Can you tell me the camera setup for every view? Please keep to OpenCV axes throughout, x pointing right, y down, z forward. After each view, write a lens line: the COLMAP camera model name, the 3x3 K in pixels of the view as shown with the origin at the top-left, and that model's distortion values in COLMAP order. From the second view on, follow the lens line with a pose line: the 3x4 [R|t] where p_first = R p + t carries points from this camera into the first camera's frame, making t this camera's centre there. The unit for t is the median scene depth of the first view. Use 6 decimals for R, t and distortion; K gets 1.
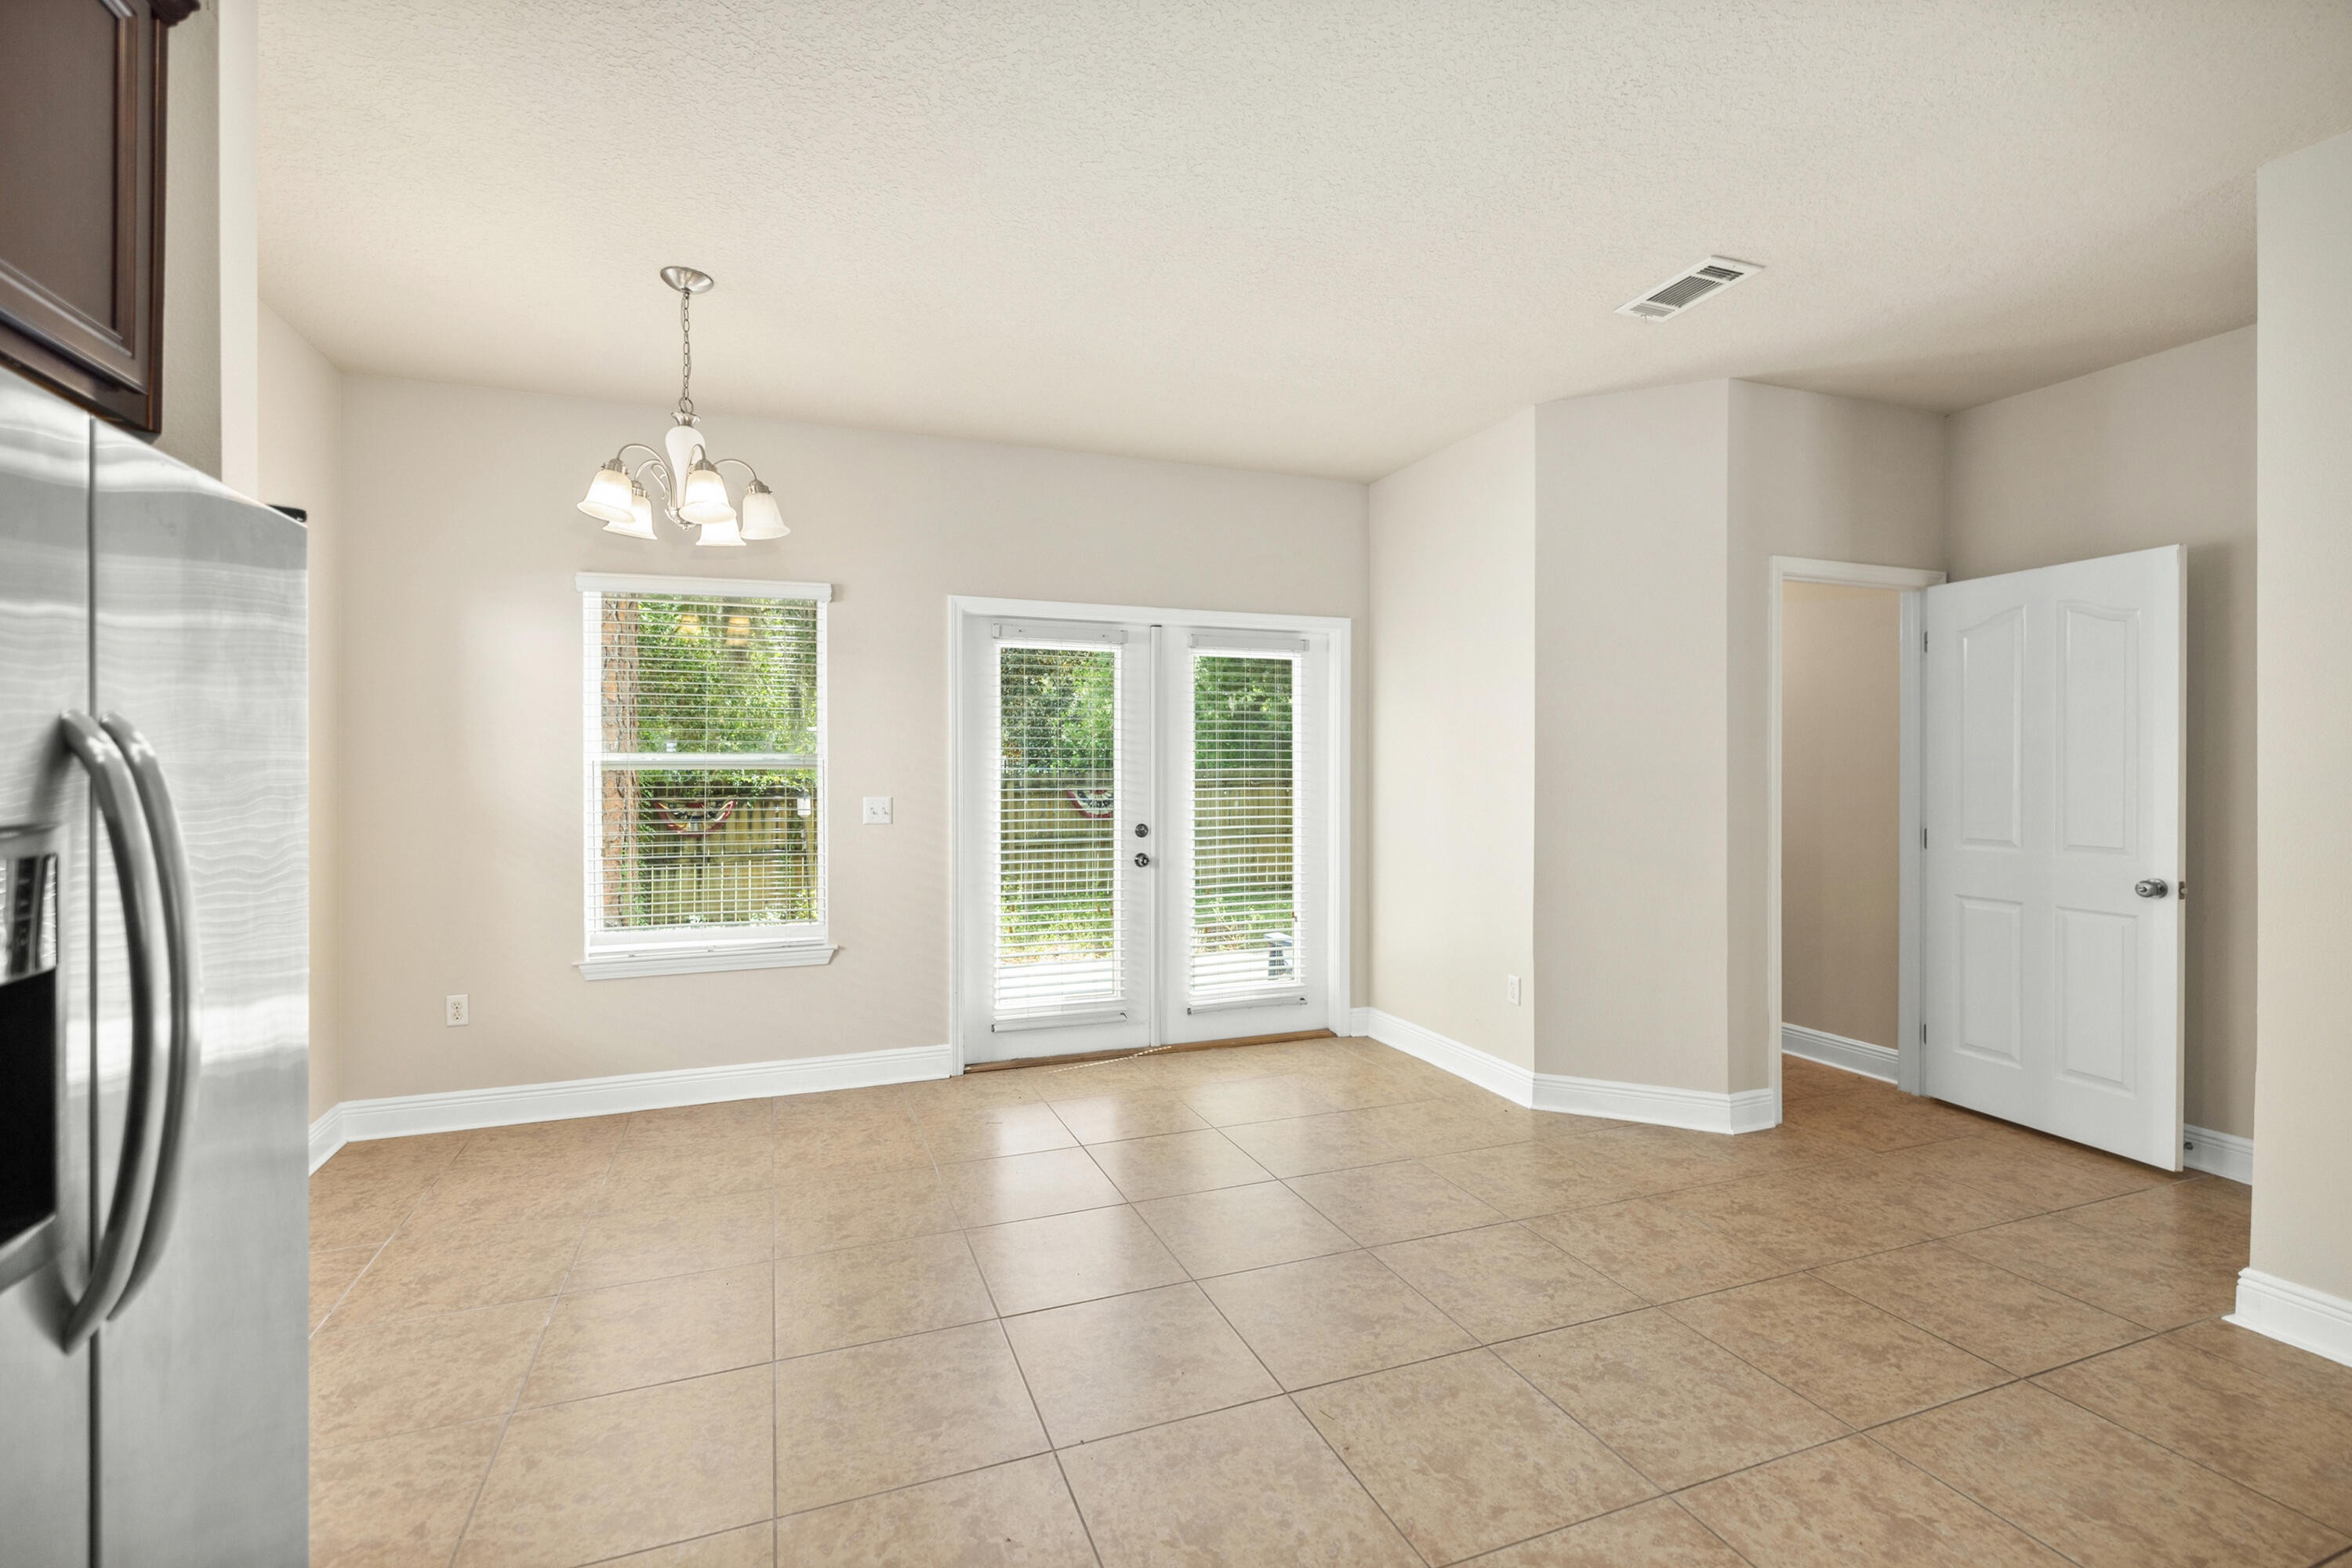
lens RADIAL K [[1022.0, 0, 1166.4], [0, 1022.0, 778.7], [0, 0, 1]] dist [0.000568, -0.000262]
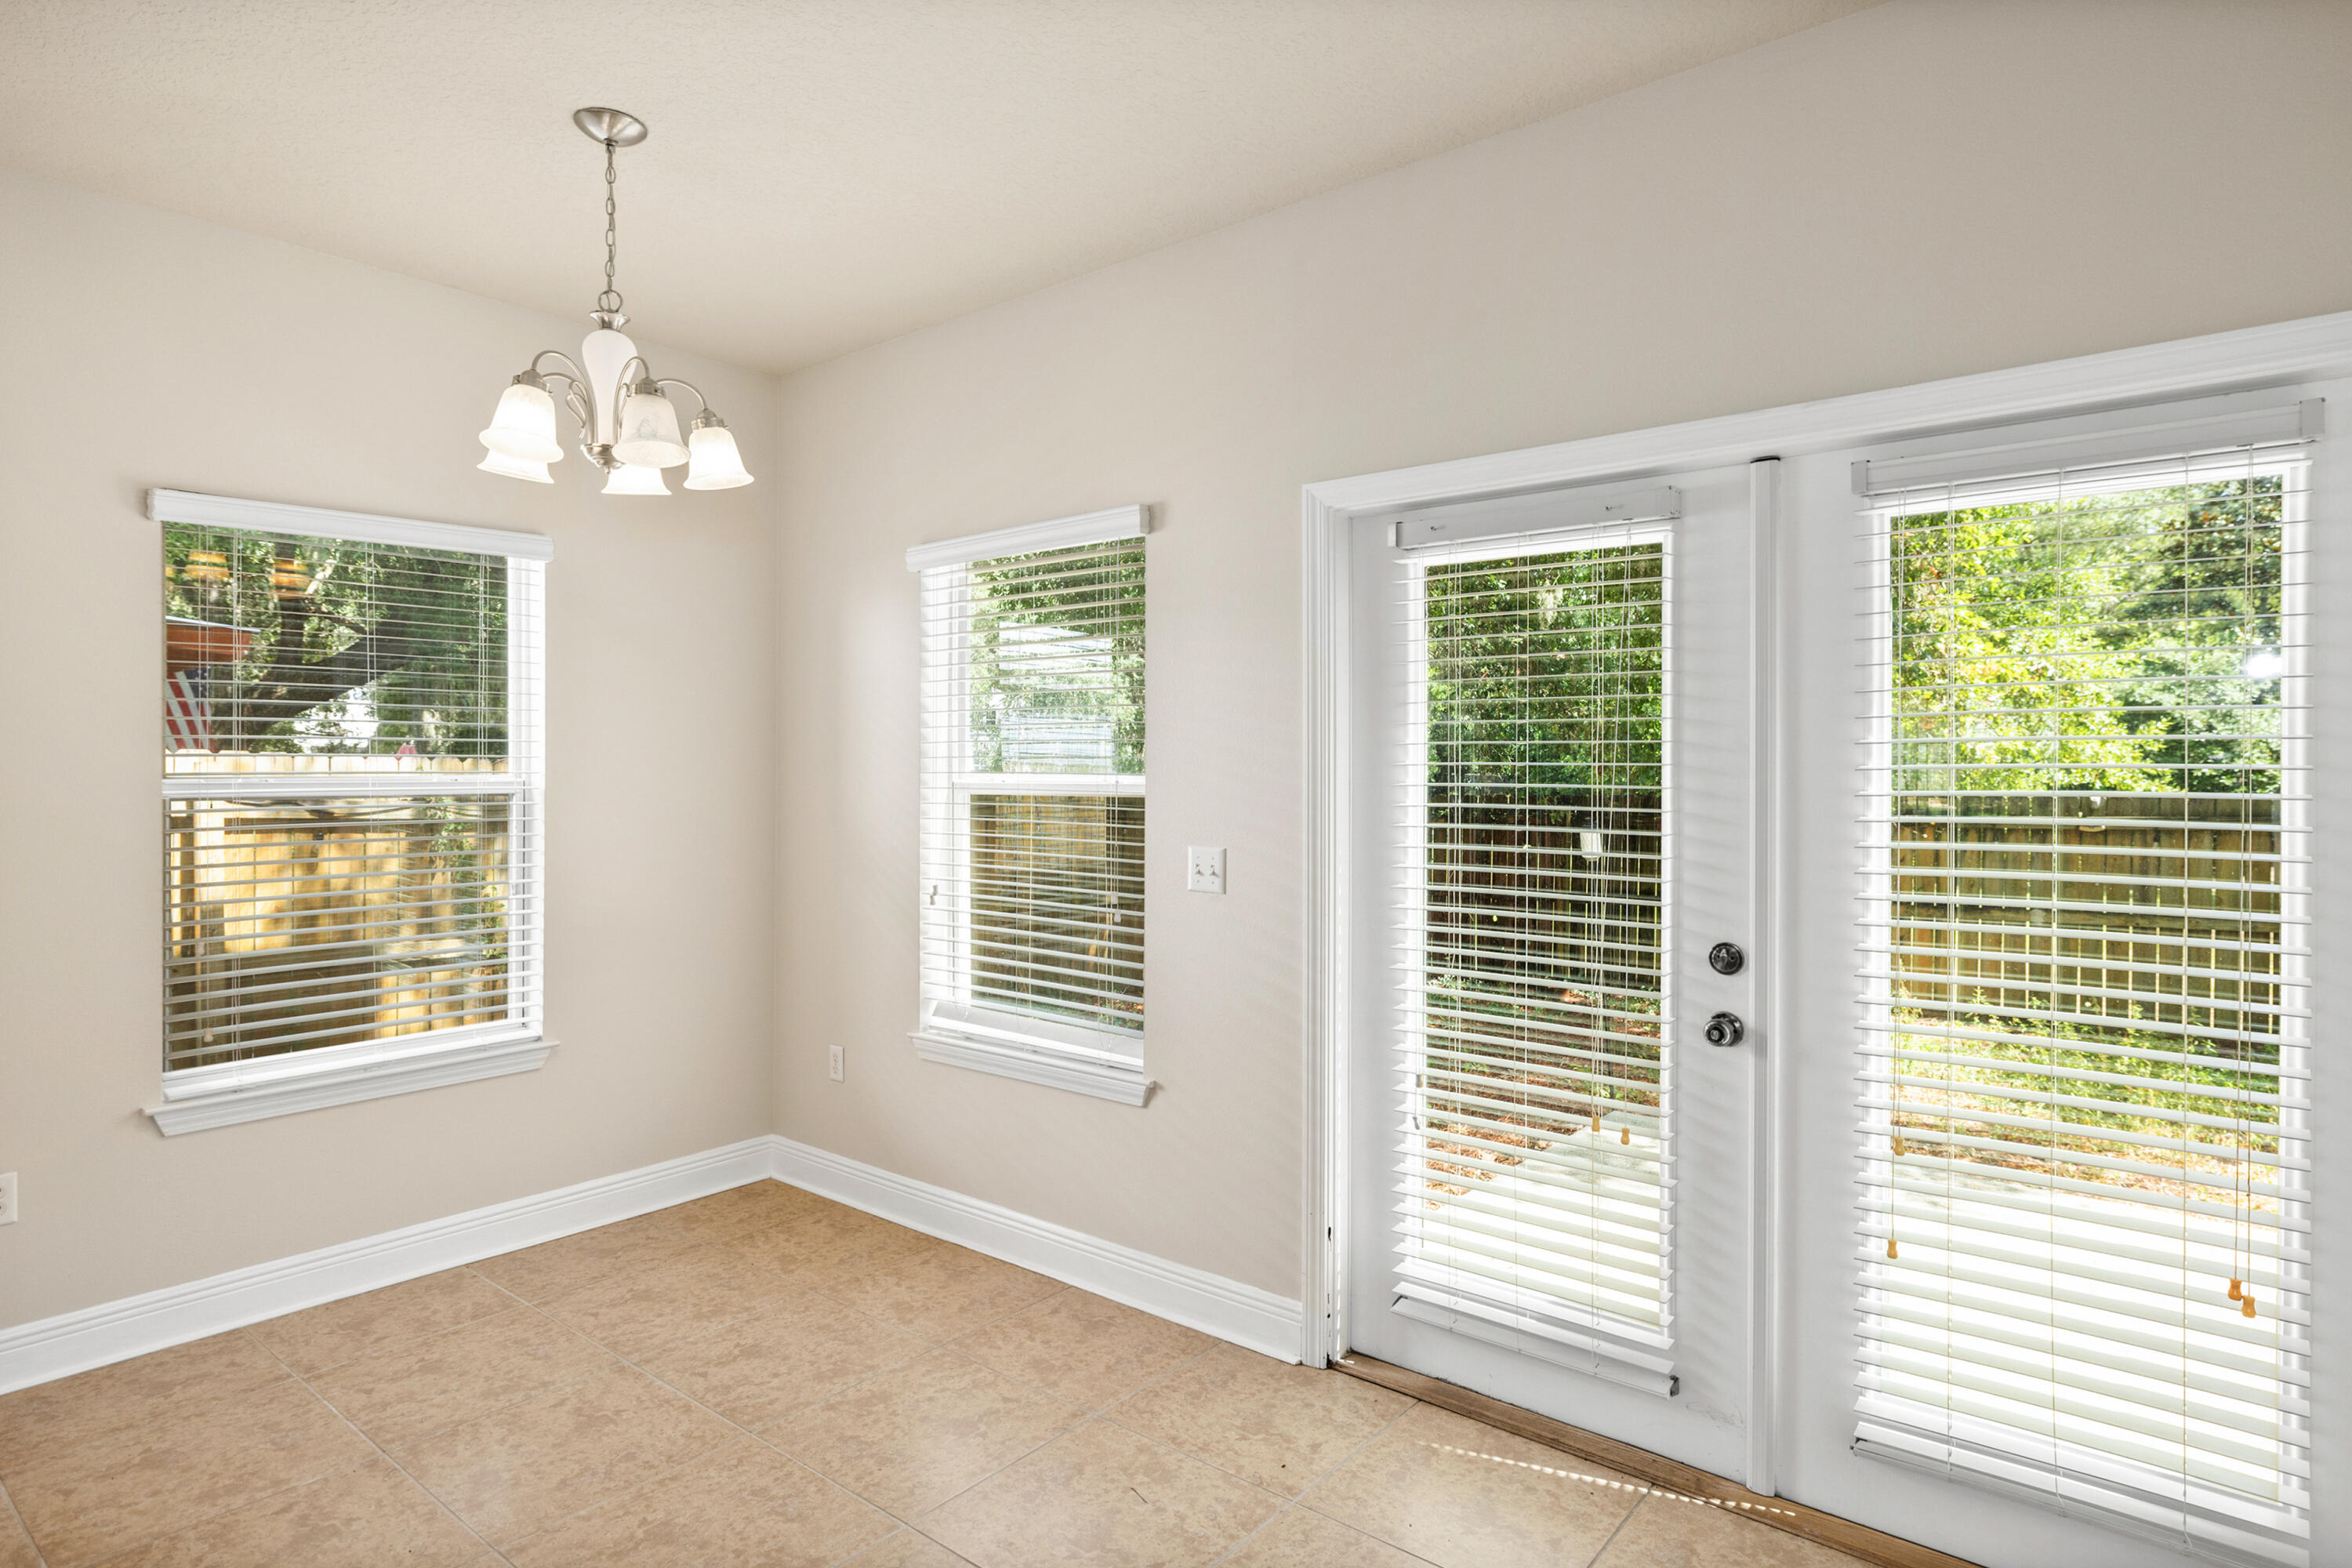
lens RADIAL K [[1247.3, 0, 1176.0], [0, 1247.3, 784.0], [0, 0, 1]] dist [0.002001, 0.000139]
pose [[0.504416, 0.010865, -0.863393, 0.306750], [-0.013773, 0.999895, 0.004536, -0.019968], [0.863351, 0.009604, 0.504512, 0.559540]]
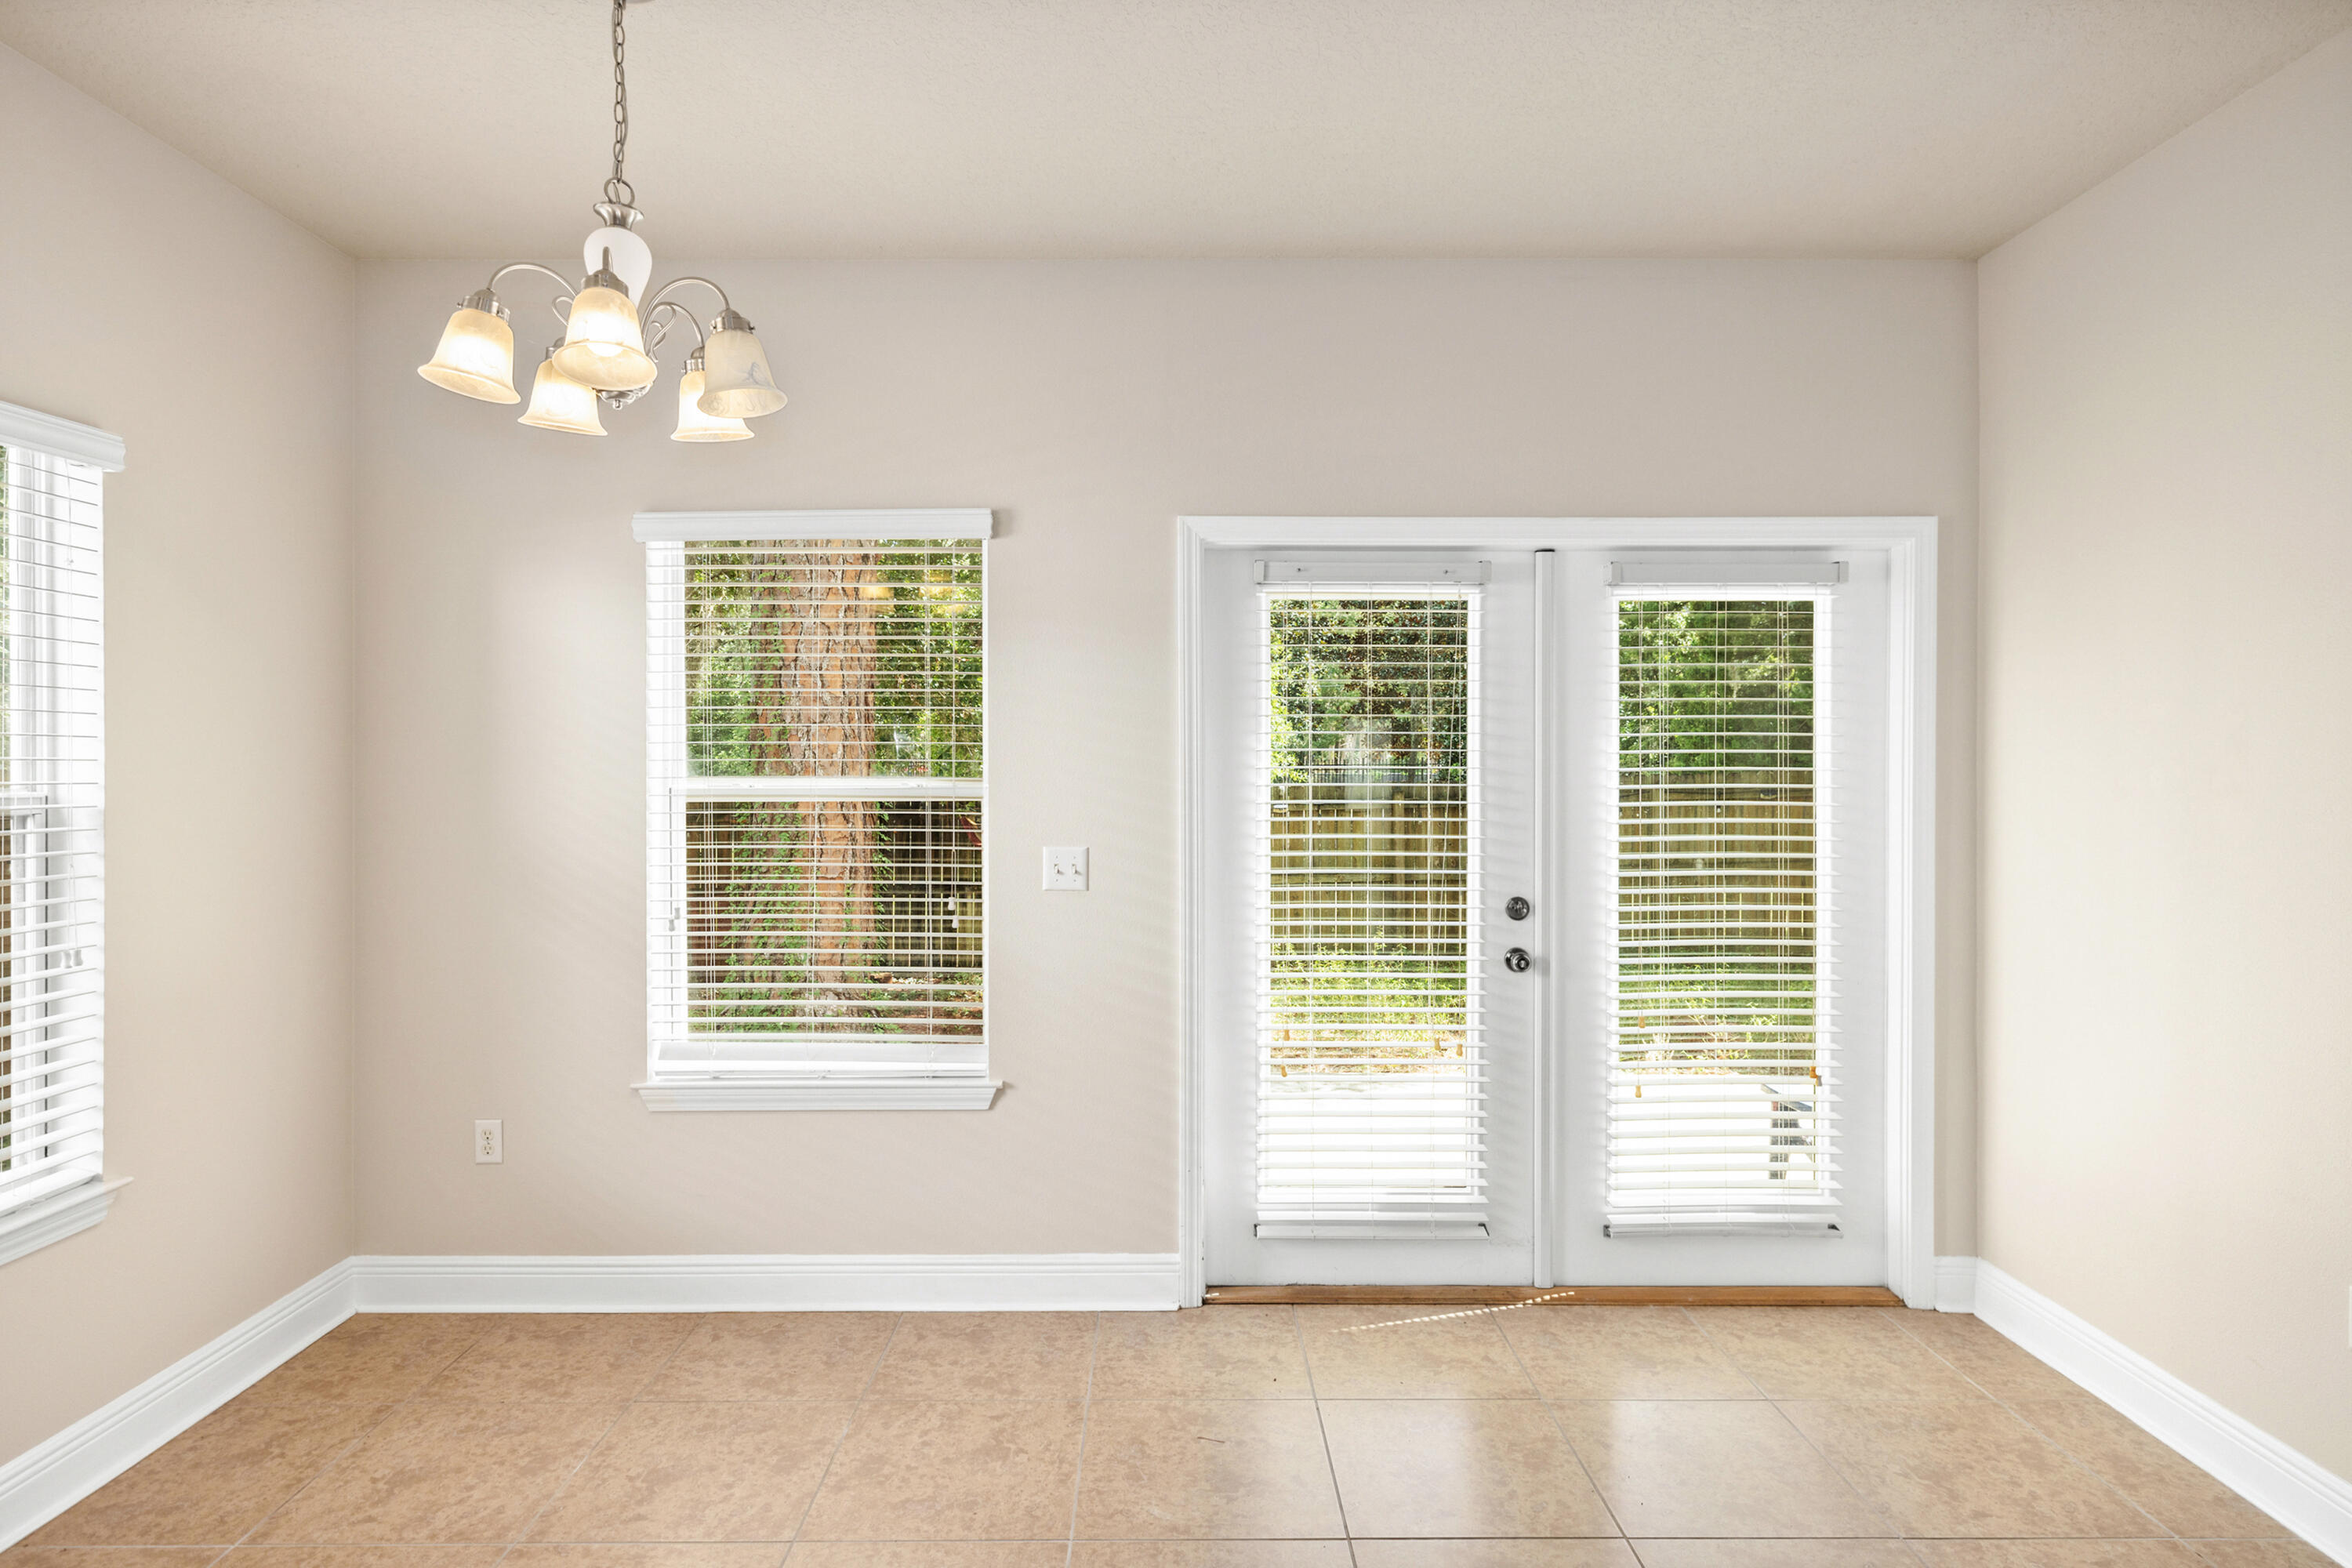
lens RADIAL K [[1252.2, 0, 1183.6], [0, 1252.2, 777.5], [0, 0, 1]] dist [0.000033, 0.001883]
pose [[0.935120, 0.001806, -0.354327, 0.050081], [-0.003317, 0.999988, -0.003657, -0.019985], [0.354316, 0.004595, 0.935114, 0.281492]]
